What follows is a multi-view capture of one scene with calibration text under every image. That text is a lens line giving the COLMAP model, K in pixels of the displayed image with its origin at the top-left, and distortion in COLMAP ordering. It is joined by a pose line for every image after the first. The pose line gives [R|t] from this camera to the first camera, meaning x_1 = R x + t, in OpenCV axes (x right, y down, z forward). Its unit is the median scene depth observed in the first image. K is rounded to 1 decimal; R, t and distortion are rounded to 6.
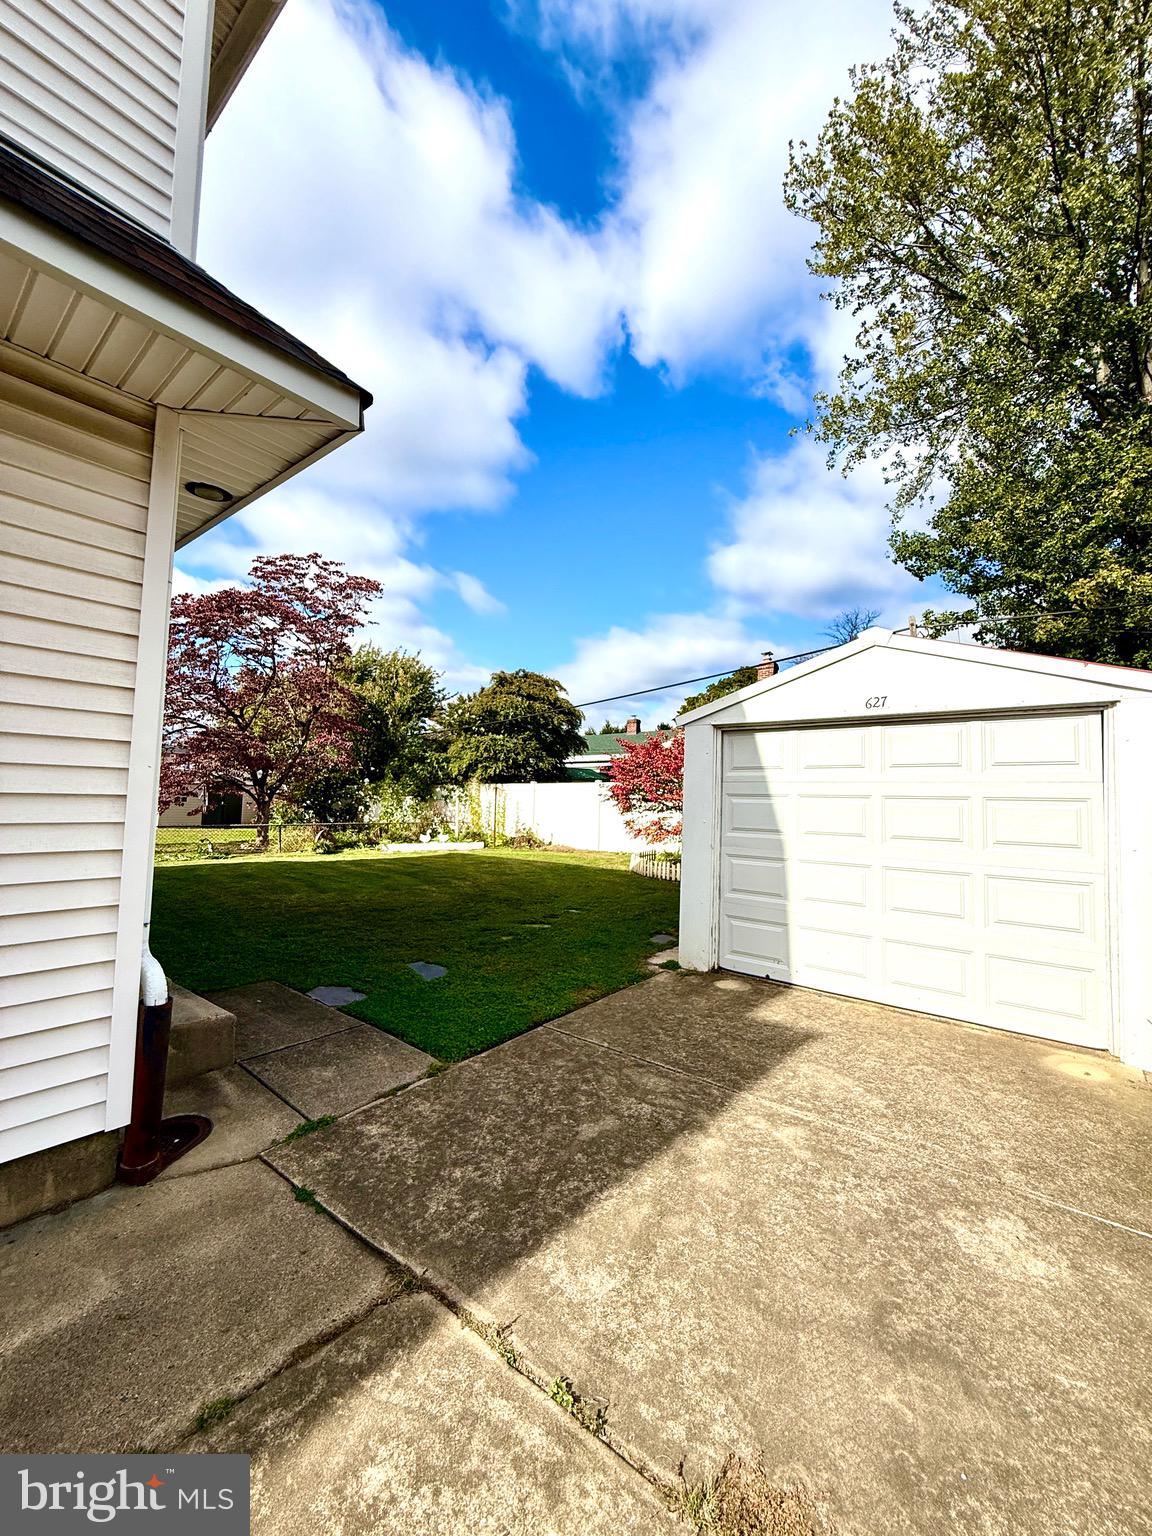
lens RADIAL K [[608.1, 0, 576.0], [0, 608.1, 768.0], [0, 0, 1]] dist [0.003533, 0.000023]
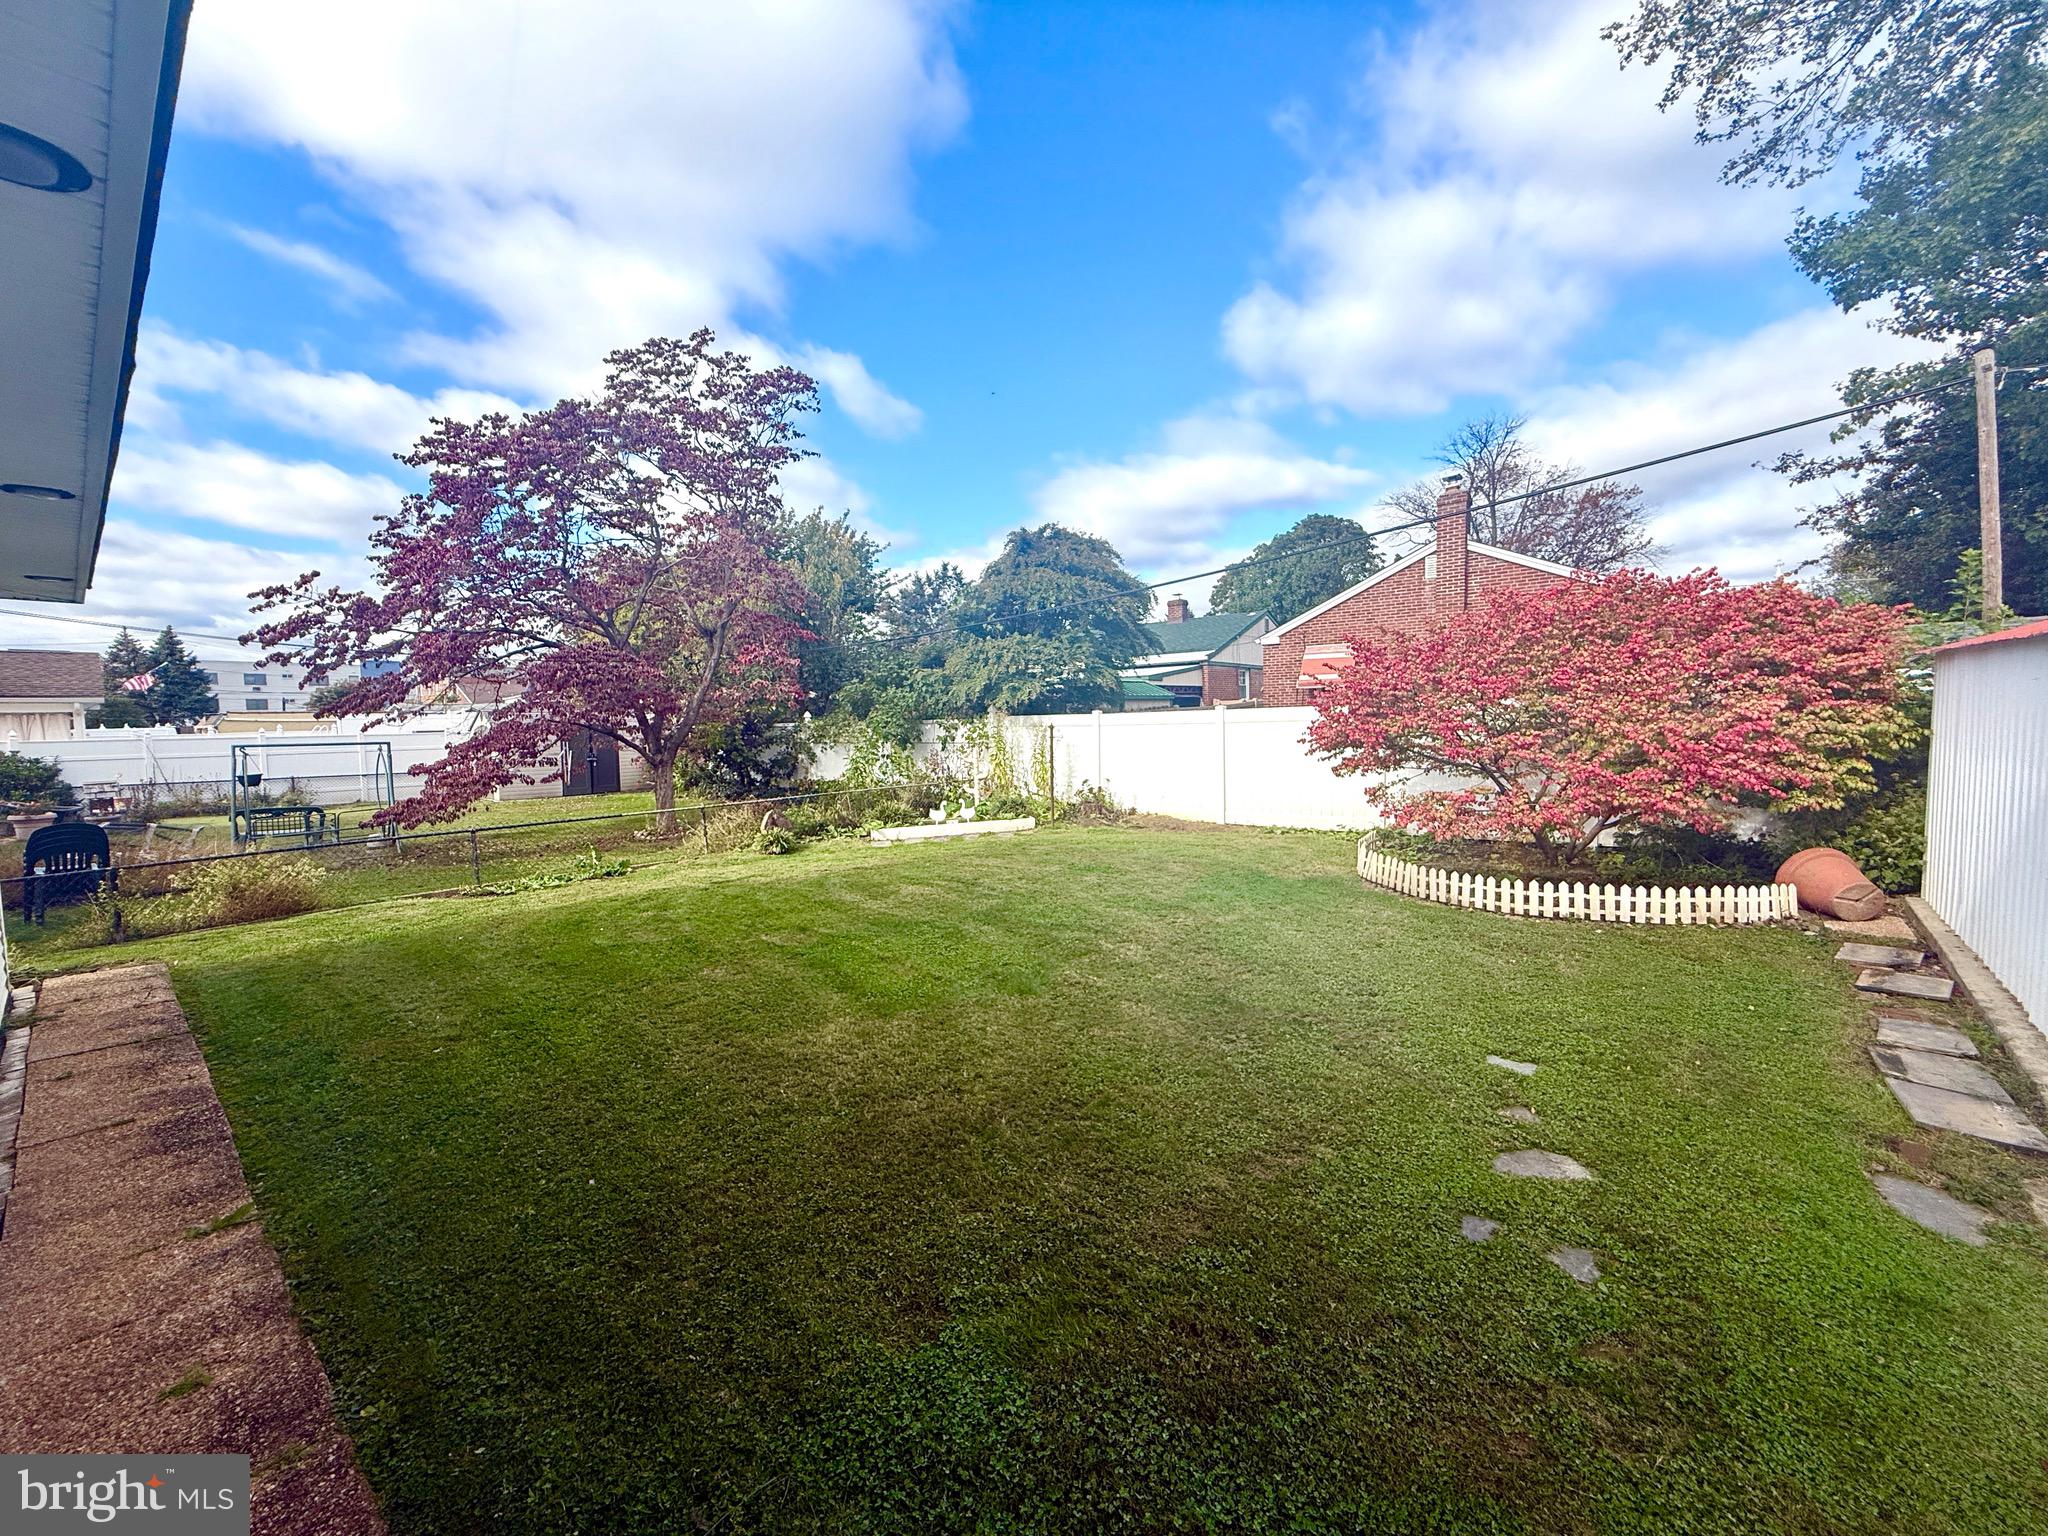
lens RADIAL K [[810.8, 0, 1024.0], [0, 810.8, 768.0], [0, 0, 1]] dist [0.003533, 0.000023]
pose [[0.998650, -0.042583, -0.029755, -0.112220], [0.045781, 0.992111, 0.116707, -0.017022], [0.024550, -0.117911, 0.992721, 0.172392]]
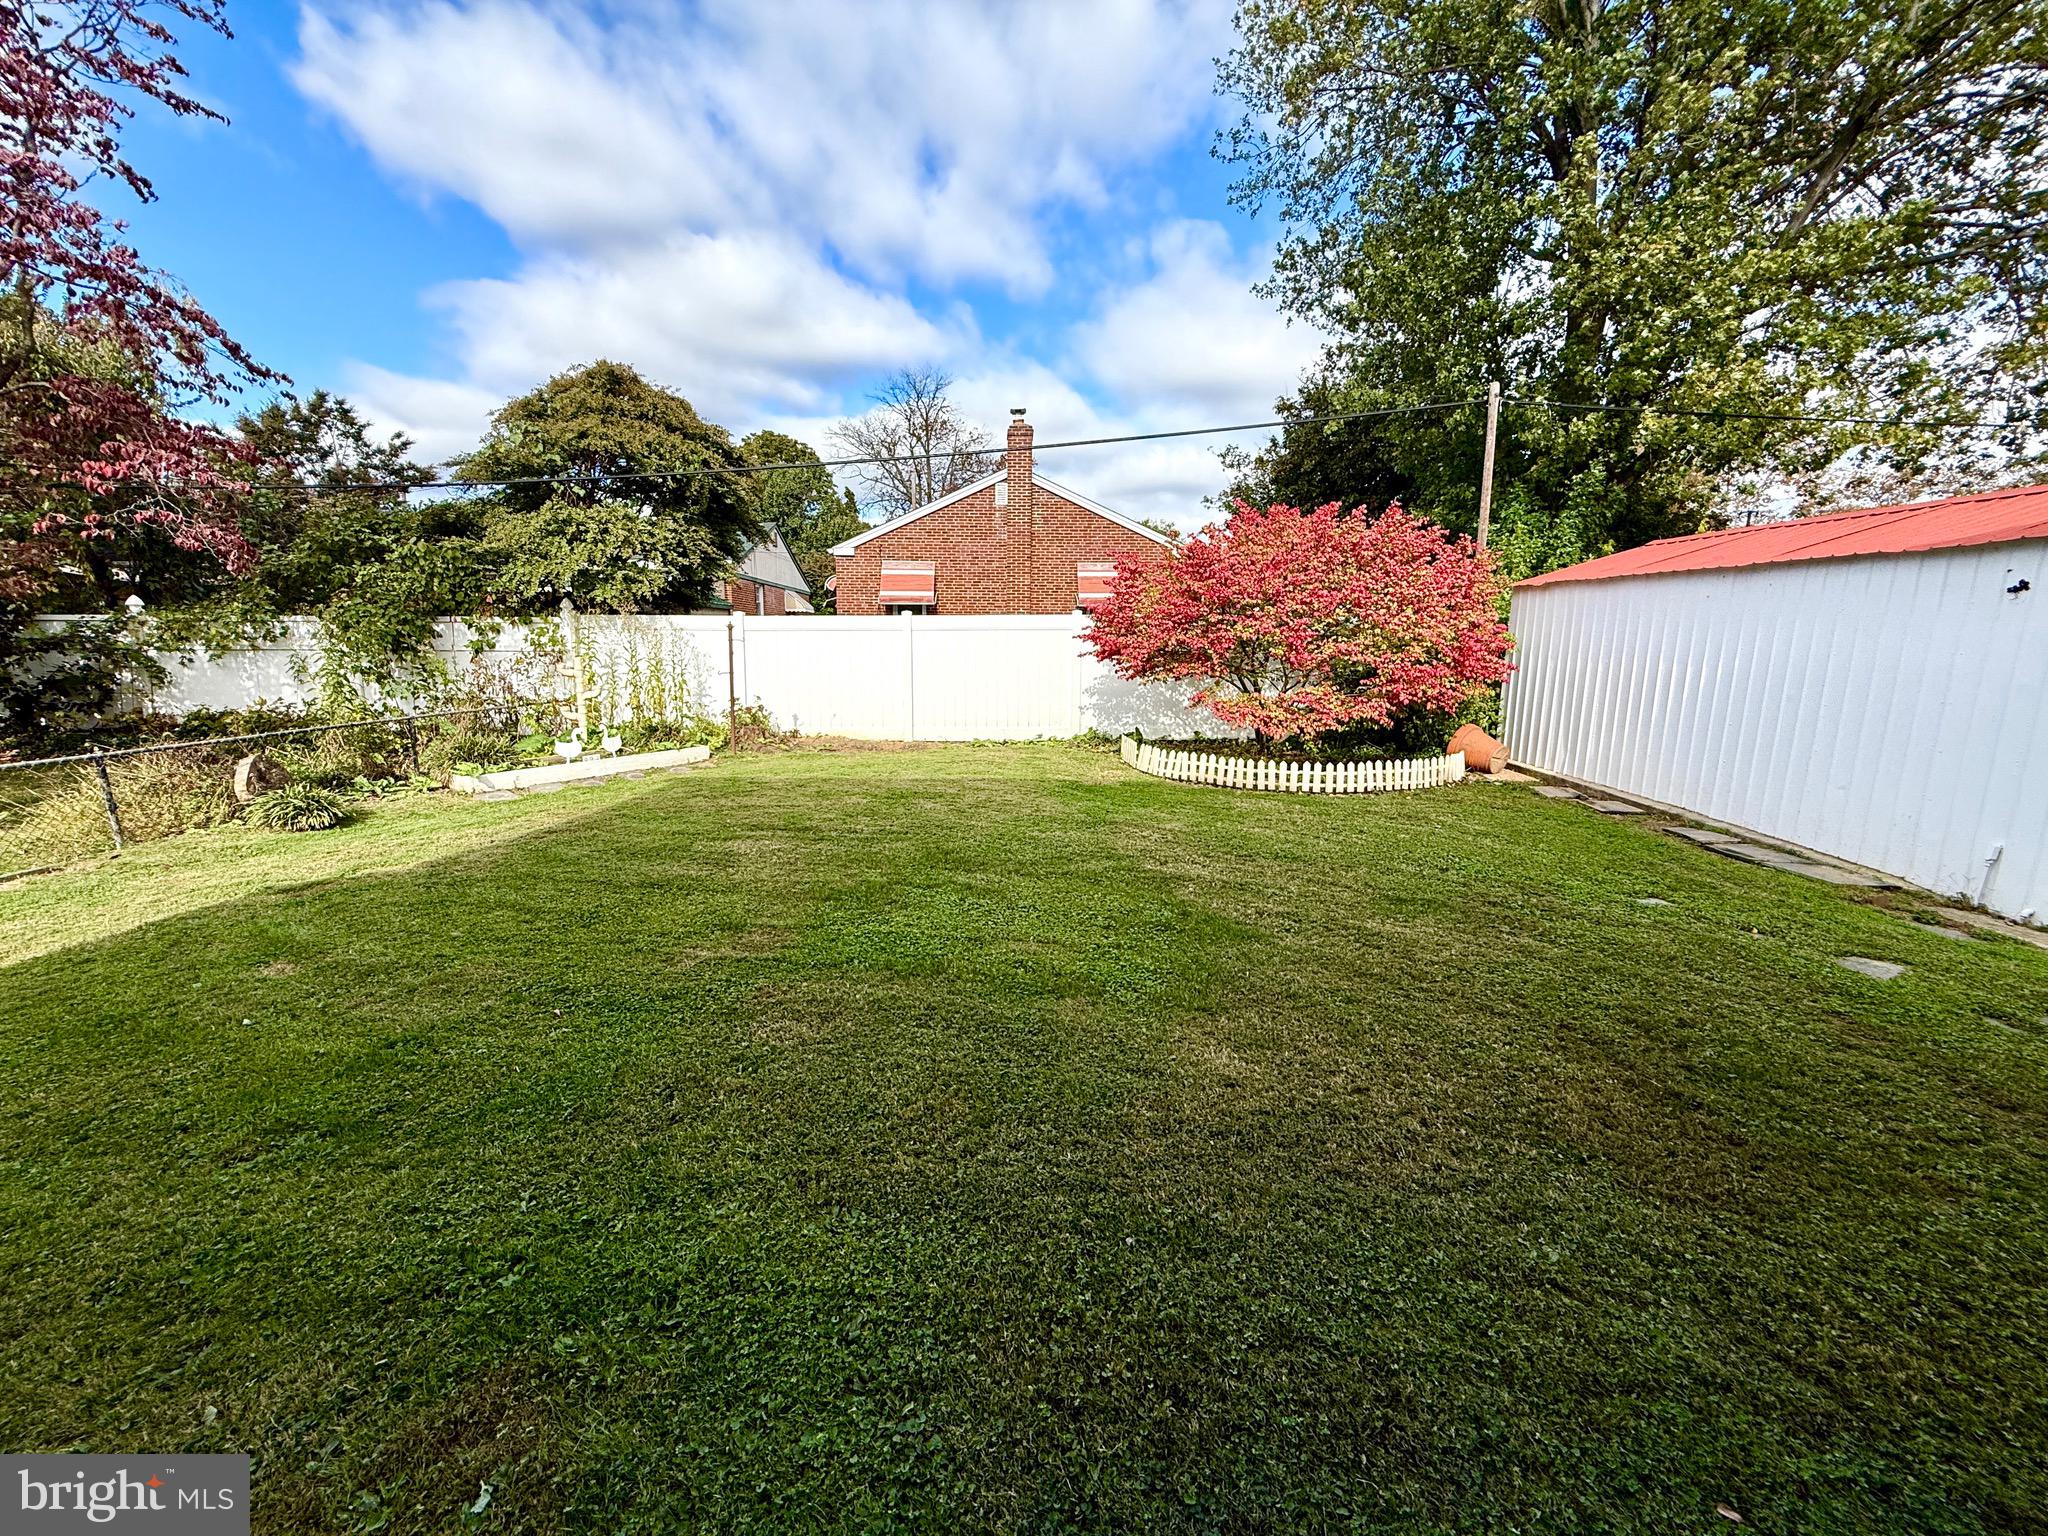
lens RADIAL K [[810.8, 0, 1024.0], [0, 810.8, 768.0], [0, 0, 1]] dist [0.003533, 0.000023]
pose [[0.784423, -0.111320, 0.610155, -0.284738], [-0.023060, 0.977847, 0.208049, 0.004497], [-0.619798, -0.177268, 0.764478, 0.312796]]
